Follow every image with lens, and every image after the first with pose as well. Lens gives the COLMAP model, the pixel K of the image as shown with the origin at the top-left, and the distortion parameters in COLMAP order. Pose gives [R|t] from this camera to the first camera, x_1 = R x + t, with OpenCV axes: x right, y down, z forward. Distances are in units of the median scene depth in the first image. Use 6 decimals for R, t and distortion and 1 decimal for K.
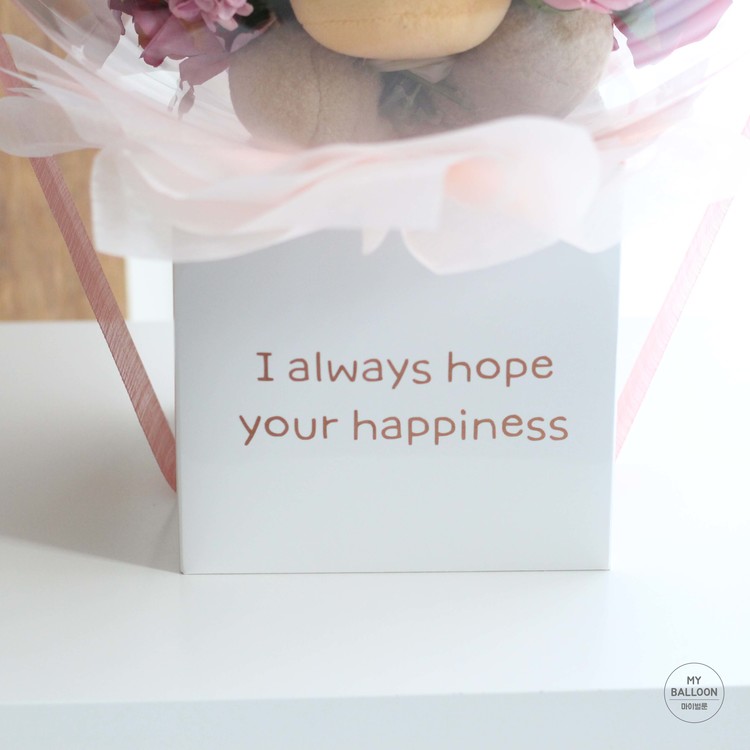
lens RADIAL K [[2518.7, 0, 375.0], [0, 2518.7, 375.0], [0, 0, 1]] dist [-0.142558, -0.265576]
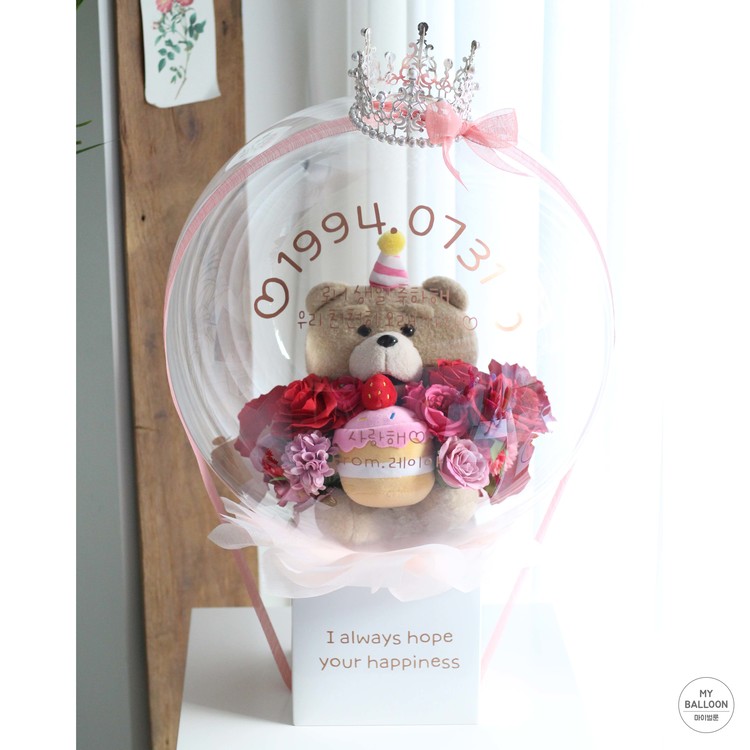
lens RADIAL K [[1957.1, 0, 375.0], [0, 1957.1, 375.0], [0, 0, 1]] dist [-0.118781, -0.973811]
pose [[0.999955, 0.001945, -0.009304, 0.014900], [-0.002891, 0.994708, -0.102699, -0.059505], [0.009055, 0.102721, 0.994669, -0.838824]]
